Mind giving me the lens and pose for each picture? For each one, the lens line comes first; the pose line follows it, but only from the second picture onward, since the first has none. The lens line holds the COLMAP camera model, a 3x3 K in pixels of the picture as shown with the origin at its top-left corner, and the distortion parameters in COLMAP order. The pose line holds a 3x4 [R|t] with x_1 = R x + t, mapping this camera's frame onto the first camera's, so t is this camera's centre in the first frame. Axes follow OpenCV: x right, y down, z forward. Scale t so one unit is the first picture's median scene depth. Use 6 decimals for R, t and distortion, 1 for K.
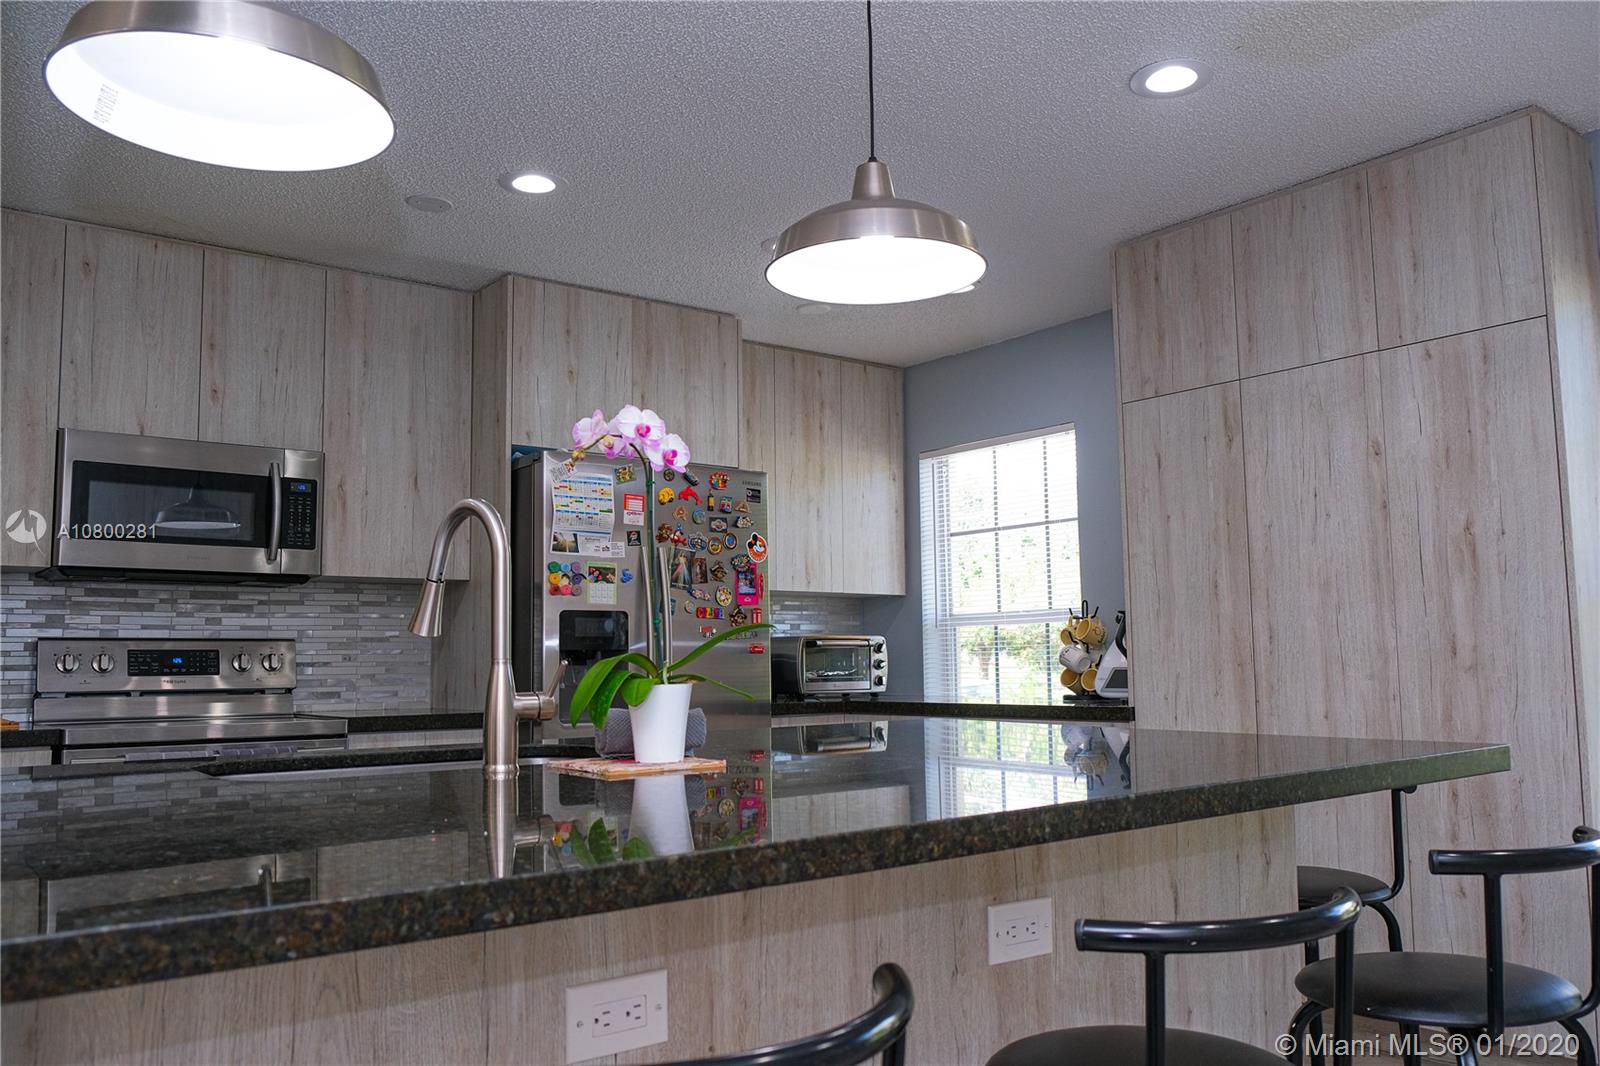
lens RADIAL K [[1255.1, 0, 816.3], [0, 1255.1, 532.3], [0, 0, 1]] dist [-0.046573, 0.044520]
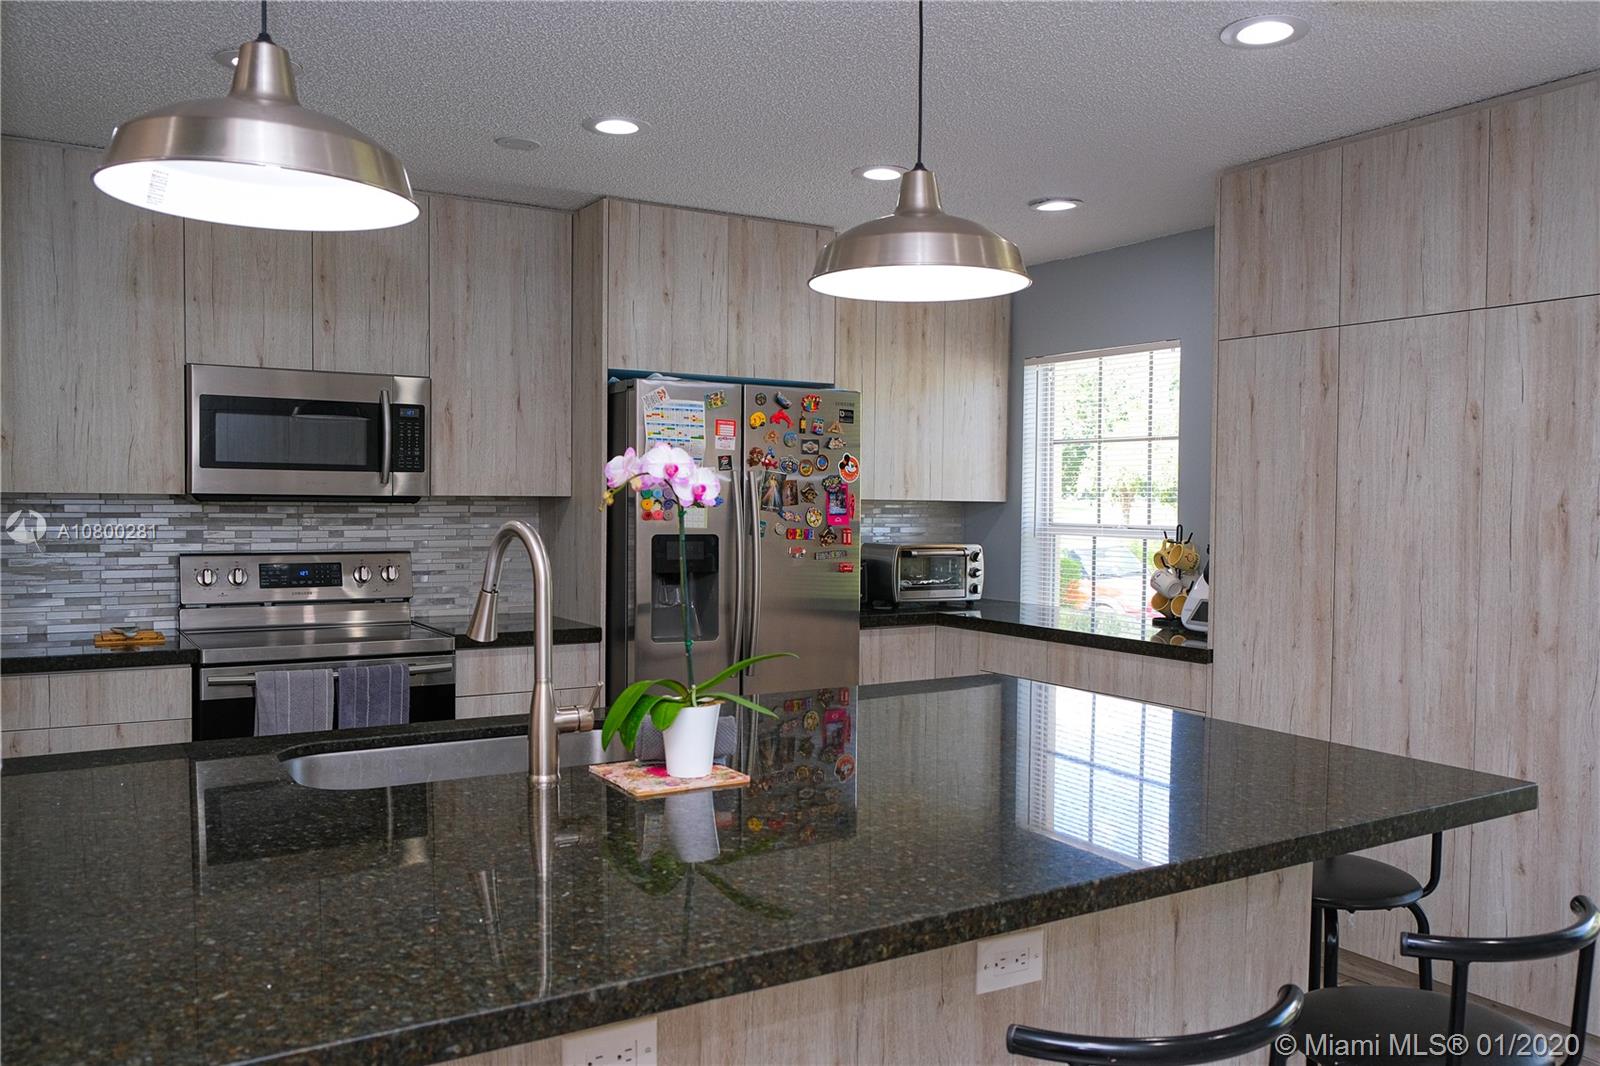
lens RADIAL K [[1255.1, 0, 815.5], [0, 1255.1, 534.4], [0, 0, 1]] dist [-0.046573, 0.044520]
pose [[0.993280, 0.028216, -0.112245, 0.047789], [-0.012986, 0.990874, 0.134164, -0.081420], [0.115006, -0.131805, 0.984582, -0.009768]]
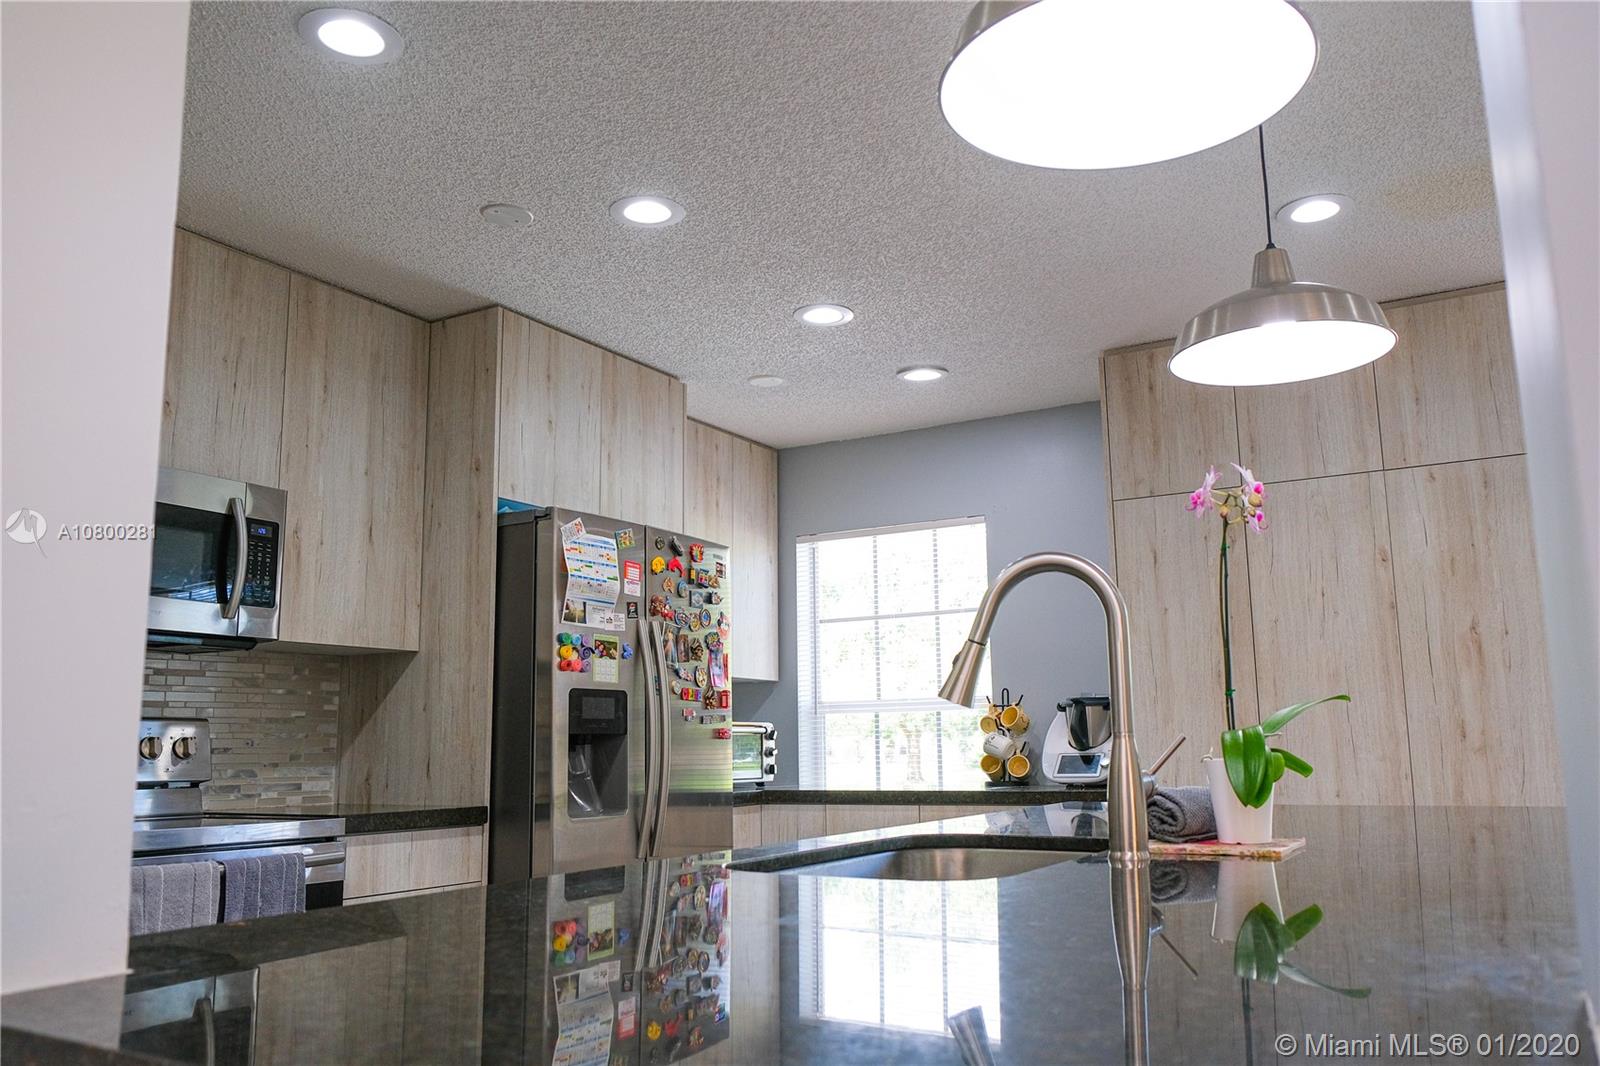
lens RADIAL K [[1255.1, 0, 815.1], [0, 1255.1, 533.3], [0, 0, 1]] dist [-0.046573, 0.044520]
pose [[0.929152, 0.062014, 0.364459, -0.380655], [-0.035046, 0.996166, -0.080157, 0.018549], [-0.368033, 0.061705, 0.927763, 0.114405]]
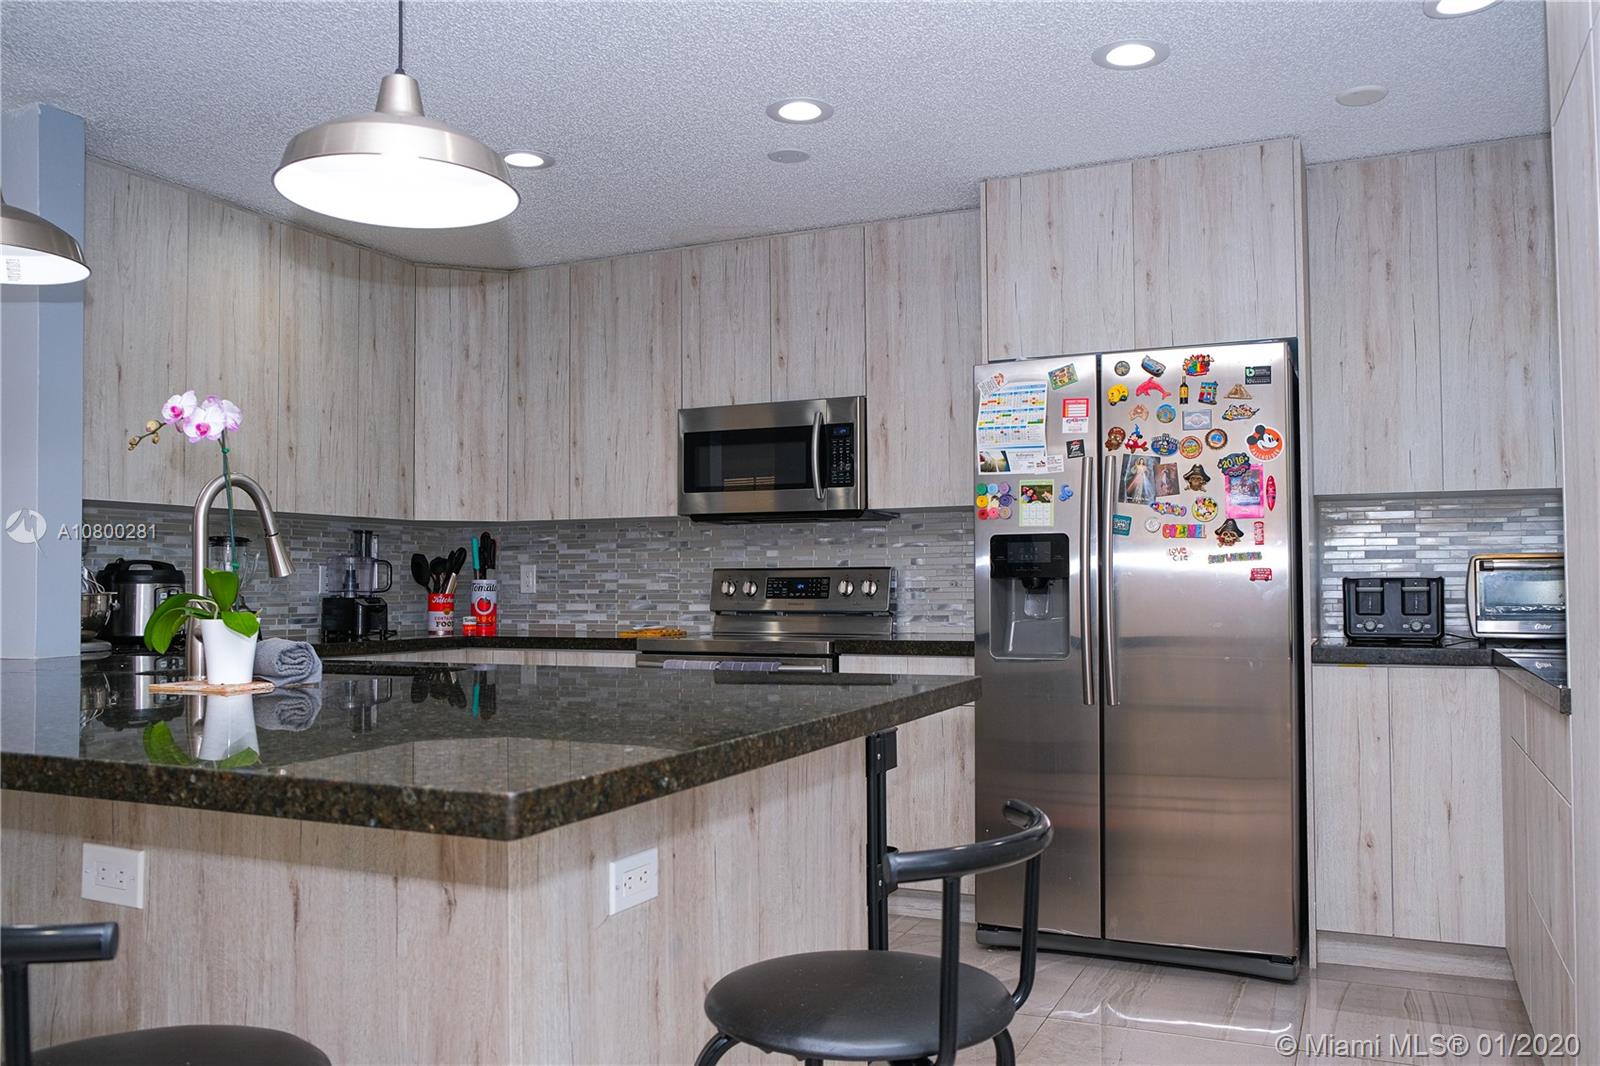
lens RADIAL K [[1255.1, 0, 826.1], [0, 1255.1, 545.0], [0, 0, 1]] dist [-0.046573, 0.044520]
pose [[0.460462, -0.019130, -0.887473, 0.579399], [0.088715, 0.995754, 0.024565, 0.036613], [0.883235, -0.090043, 0.460204, 0.473627]]
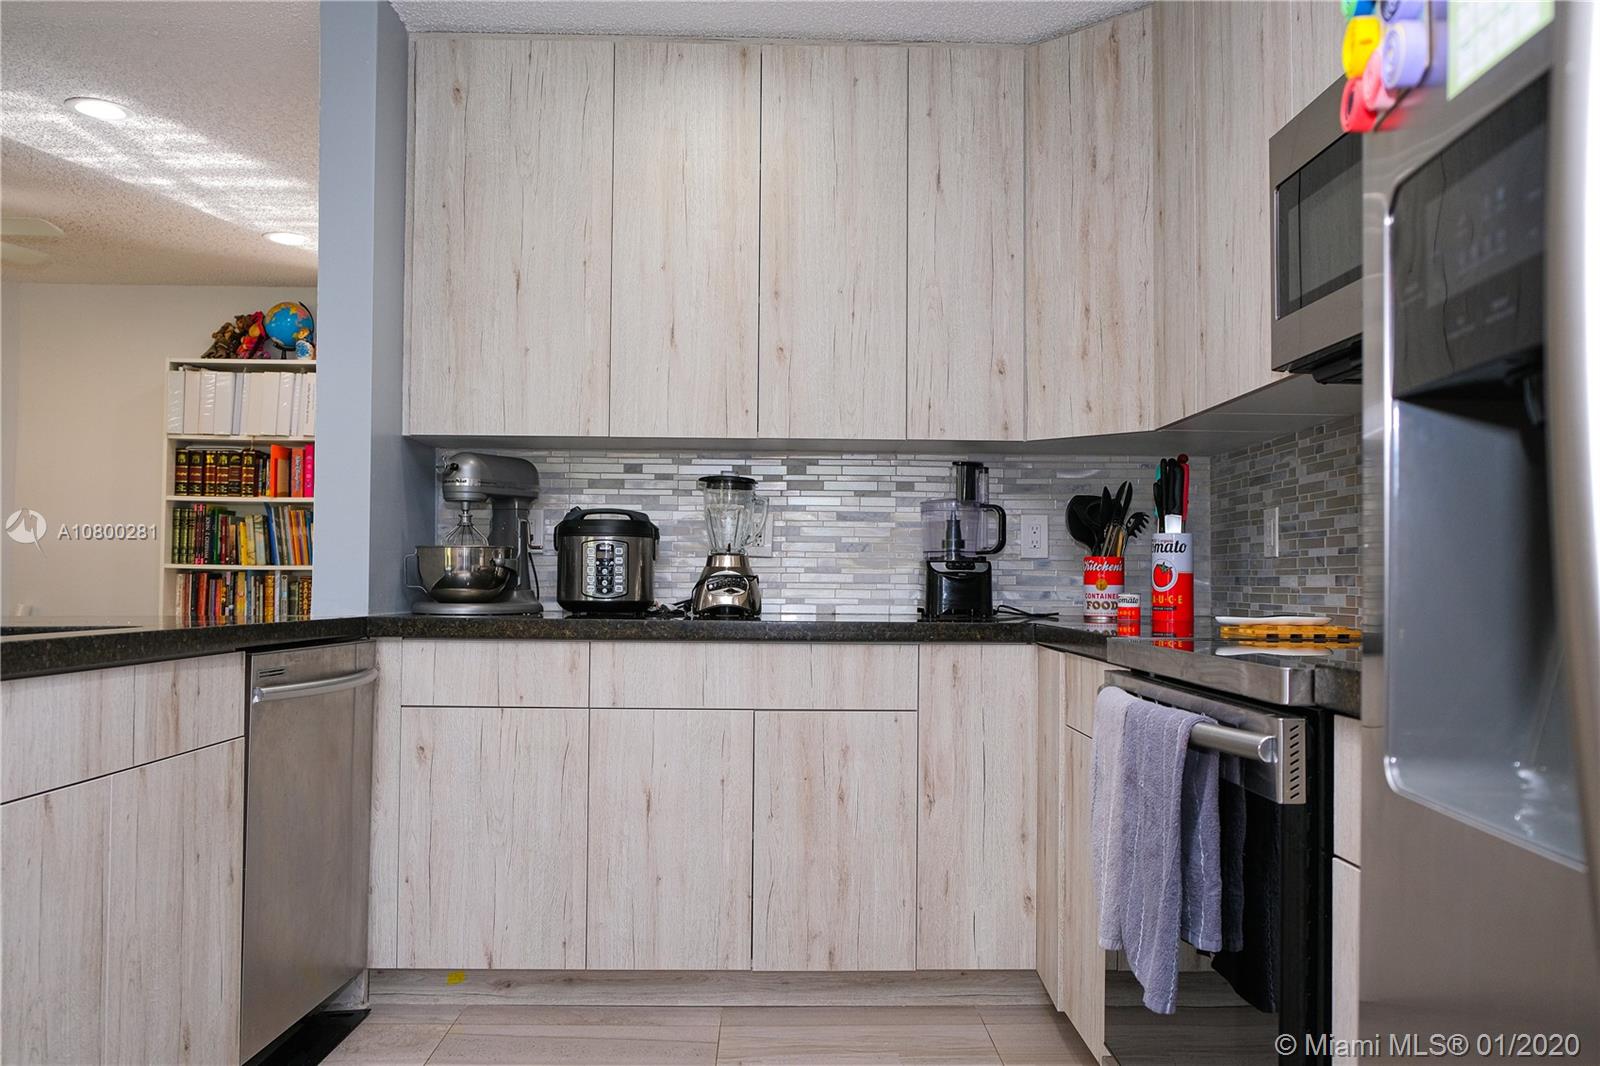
lens RADIAL K [[1255.1, 0, 805.9], [0, 1255.1, 546.2], [0, 0, 1]] dist [-0.046573, 0.044520]
pose [[-0.602374, -0.013989, -0.798091, -0.002079], [0.079950, 0.993761, -0.077763, 0.125915], [0.794200, -0.110650, -0.597498, 1.057130]]
